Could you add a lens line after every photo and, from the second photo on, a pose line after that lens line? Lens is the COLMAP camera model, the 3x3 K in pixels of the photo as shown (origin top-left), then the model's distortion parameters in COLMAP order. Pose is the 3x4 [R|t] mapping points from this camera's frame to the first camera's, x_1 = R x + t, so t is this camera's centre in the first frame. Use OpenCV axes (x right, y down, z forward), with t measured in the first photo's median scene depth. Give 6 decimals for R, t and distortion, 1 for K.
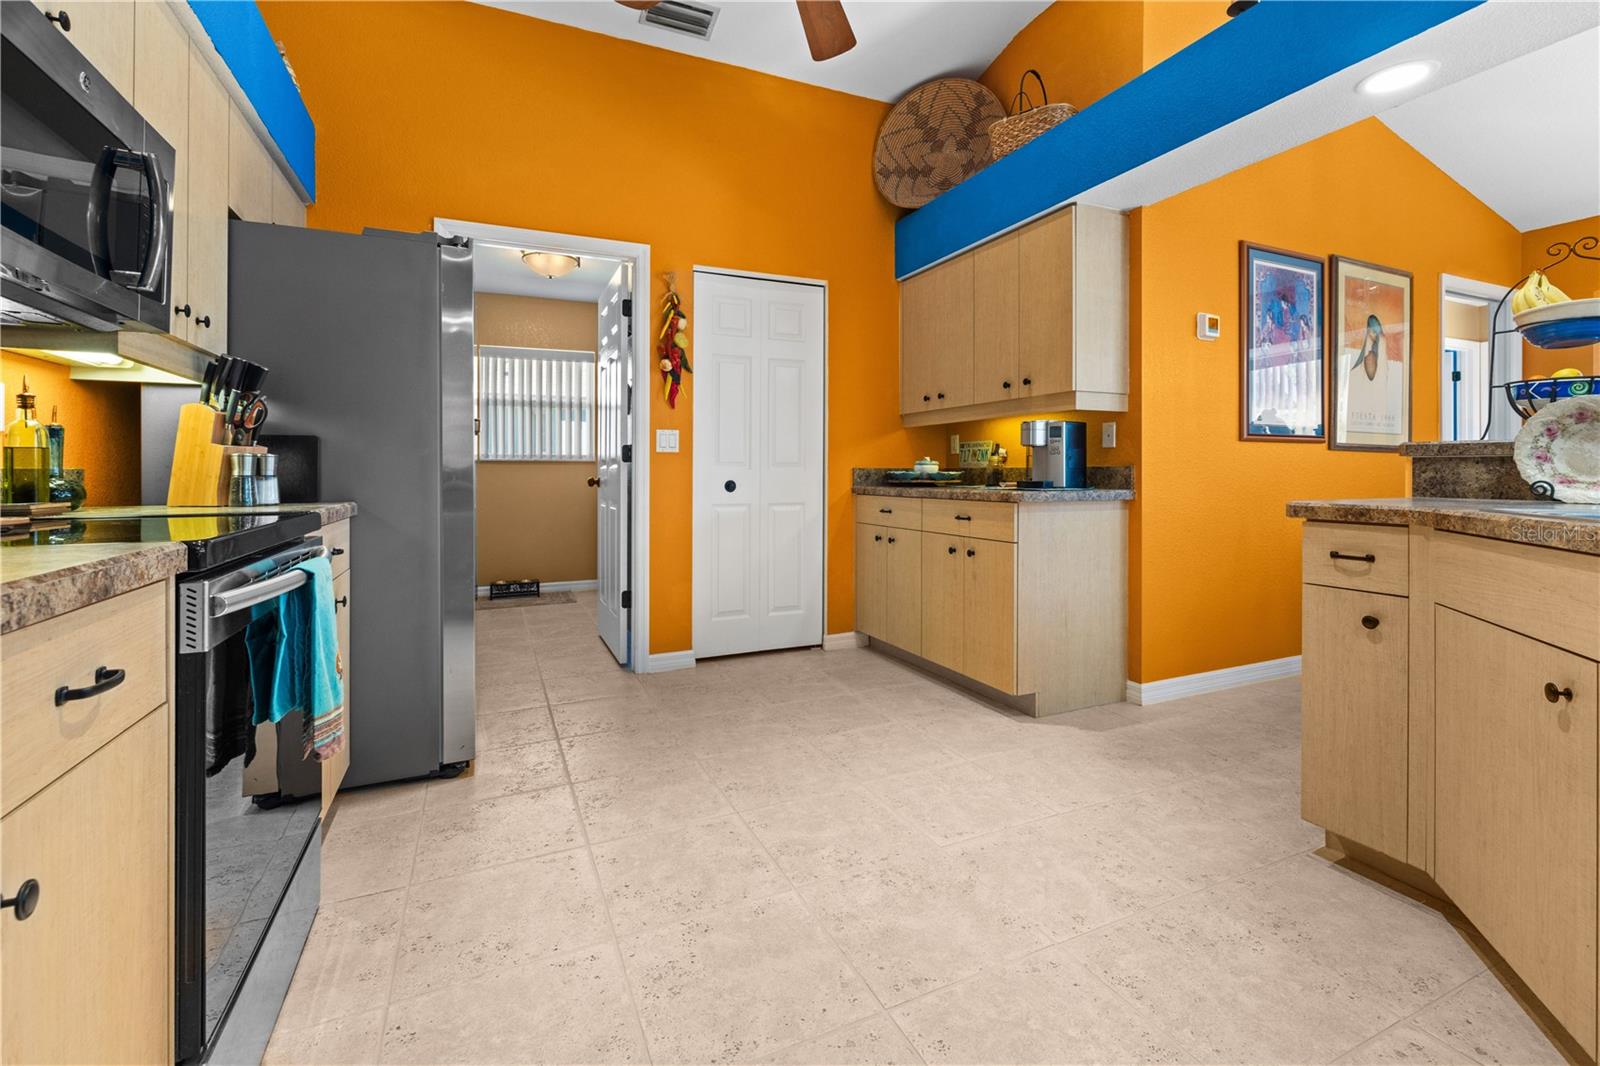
lens RADIAL K [[704.3, 0, 786.1], [0, 704.3, 473.0], [0, 0, 1]] dist [0.001314, -0.000472]
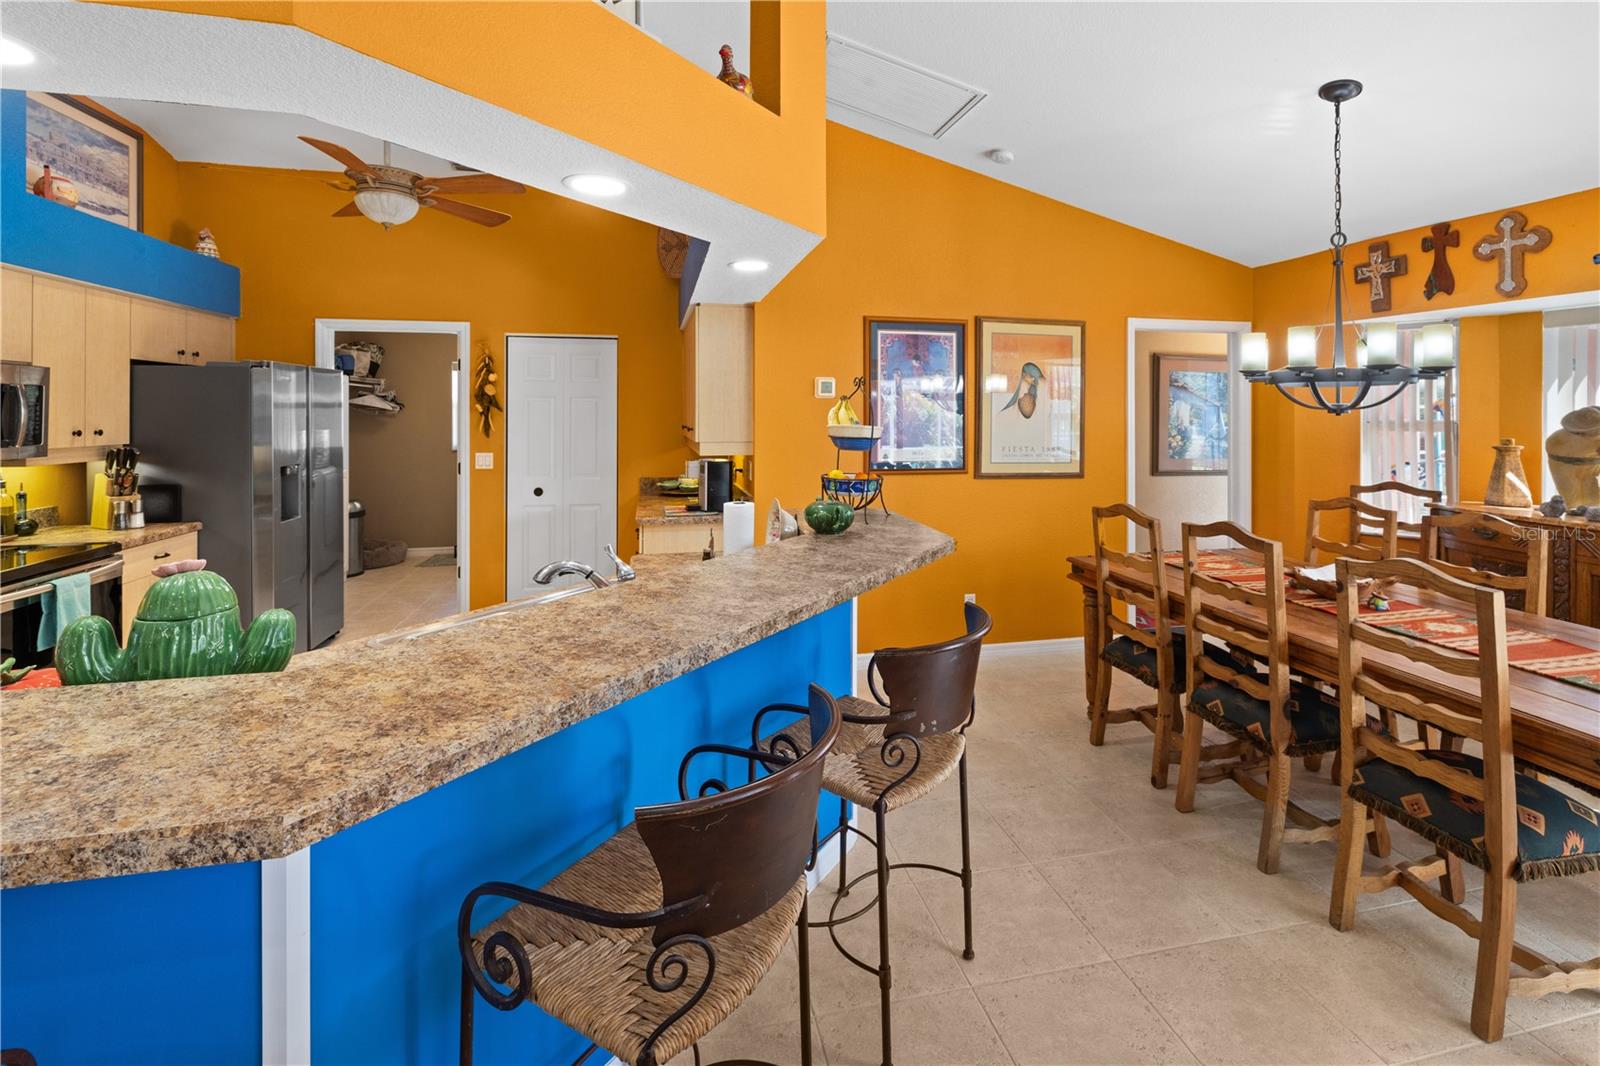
lens RADIAL K [[704.3, 0, 789.2], [0, 704.3, 422.2], [0, 0, 1]] dist [0.001314, -0.000472]
pose [[0.978940, 0.007479, -0.204012, 0.715899], [-0.005248, 0.999920, 0.011473, -0.143030], [0.204082, -0.010161, 0.978901, -0.246883]]
